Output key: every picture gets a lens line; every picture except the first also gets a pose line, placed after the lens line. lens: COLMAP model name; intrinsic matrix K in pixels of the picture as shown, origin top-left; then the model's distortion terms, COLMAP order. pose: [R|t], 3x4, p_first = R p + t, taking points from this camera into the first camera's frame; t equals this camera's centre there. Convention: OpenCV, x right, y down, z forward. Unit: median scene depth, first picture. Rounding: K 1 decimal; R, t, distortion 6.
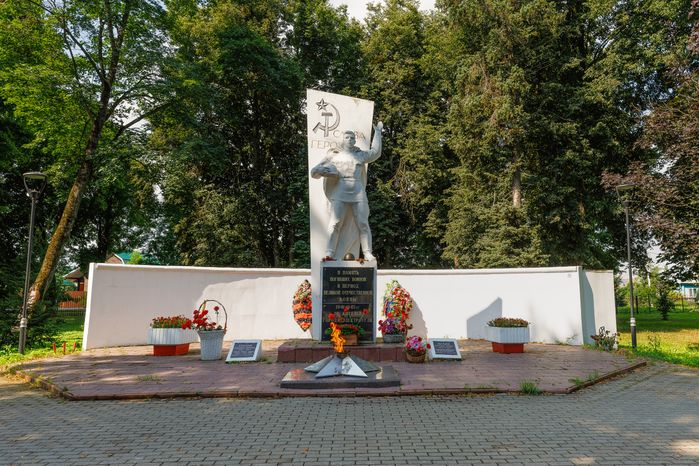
lens RADIAL K [[539.6, 0, 415.7], [0, 539.6, 209.0], [0, 0, 1]] dist [0.020708, 0.002966]
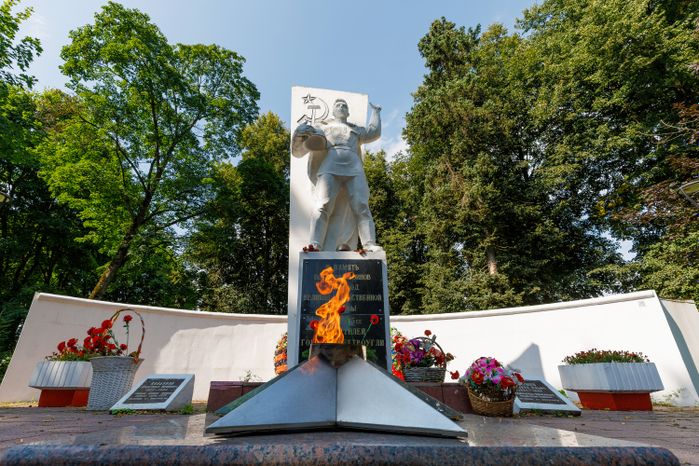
lens RADIAL K [[324.6, 0, 343.5], [0, 324.6, 255.1], [0, 0, 1]] dist [0.008954, -0.000038]
pose [[0.994928, -0.038113, -0.093088, -0.068113], [0.013334, 0.967243, -0.253504, 0.156949], [0.099700, 0.250977, 0.962845, 0.488864]]
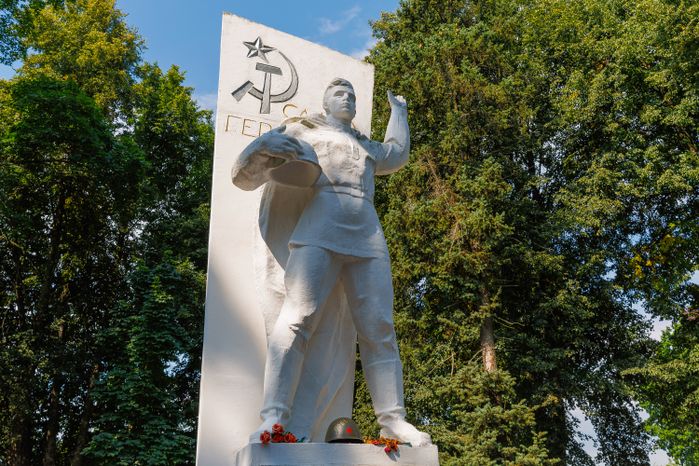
lens RADIAL K [[574.7, 0, 364.6], [0, 574.7, 221.9], [0, 0, 1]] dist [0.001405, 0.003880]
pose [[0.974838, 0.087474, 0.205036, -0.148668], [-0.016592, 0.945713, -0.324579, 0.065383], [-0.222297, 0.313010, 0.923368, 0.530448]]
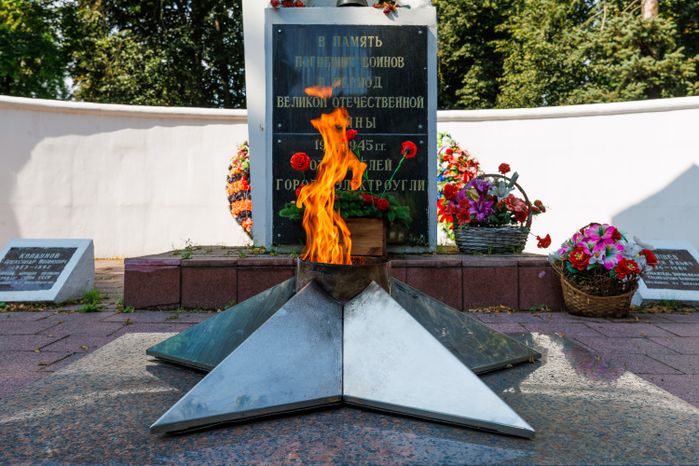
lens RADIAL K [[626.1, 0, 362.4], [0, 626.1, 201.0], [0, 0, 1]] dist [0.010955, 0.002607]
pose [[0.996508, -0.002622, -0.083458, -0.067119], [0.012338, 0.993159, 0.116120, 0.132303], [0.082582, -0.116744, 0.989723, 0.479326]]
